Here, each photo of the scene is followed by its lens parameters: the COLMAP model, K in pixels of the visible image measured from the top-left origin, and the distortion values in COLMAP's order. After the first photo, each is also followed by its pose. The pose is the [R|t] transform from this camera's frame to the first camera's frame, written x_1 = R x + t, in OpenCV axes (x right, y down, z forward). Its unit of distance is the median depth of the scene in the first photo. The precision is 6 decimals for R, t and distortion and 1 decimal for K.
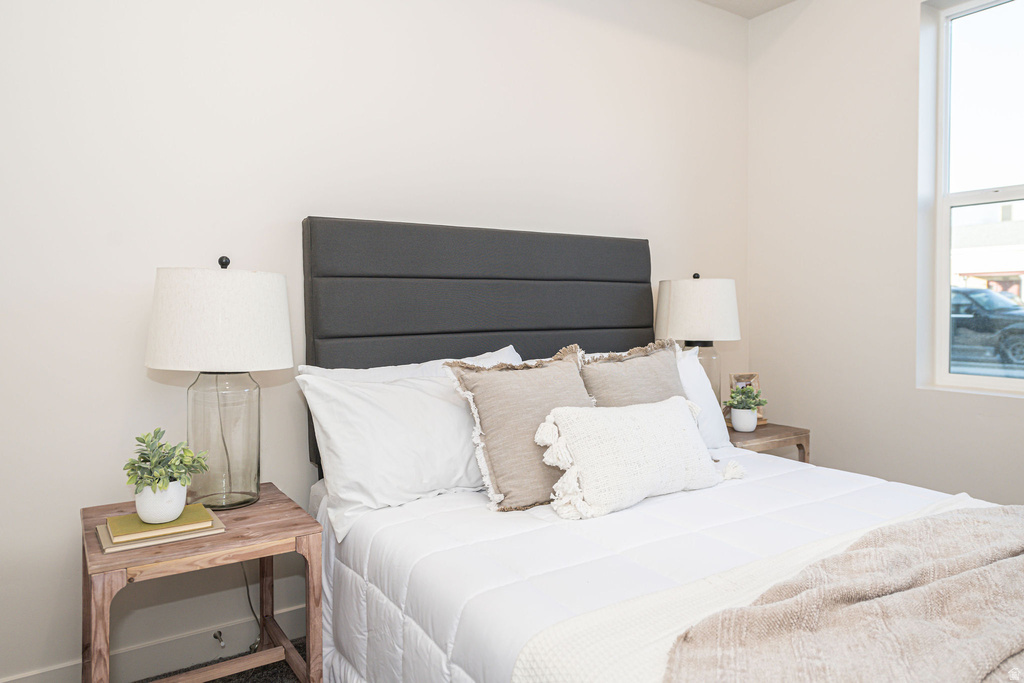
lens RADIAL K [[688.4, 0, 517.1], [0, 688.4, 318.2], [0, 0, 1]] dist [0.019869, -0.012393]
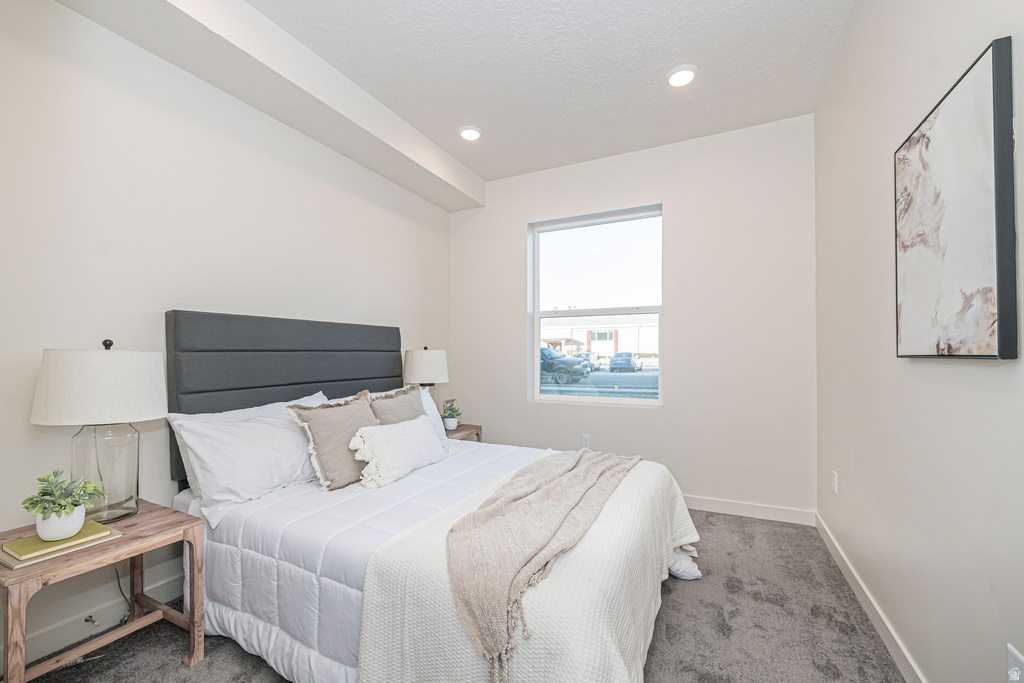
lens RADIAL K [[410.5, 0, 521.3], [0, 410.5, 355.1], [0, 0, 1]] dist [0.001025, -0.003965]
pose [[0.862352, -0.002068, 0.506306, -0.121745], [0.011260, 0.999823, -0.015094, -0.036283], [-0.506185, 0.018717, 0.862222, -0.127827]]
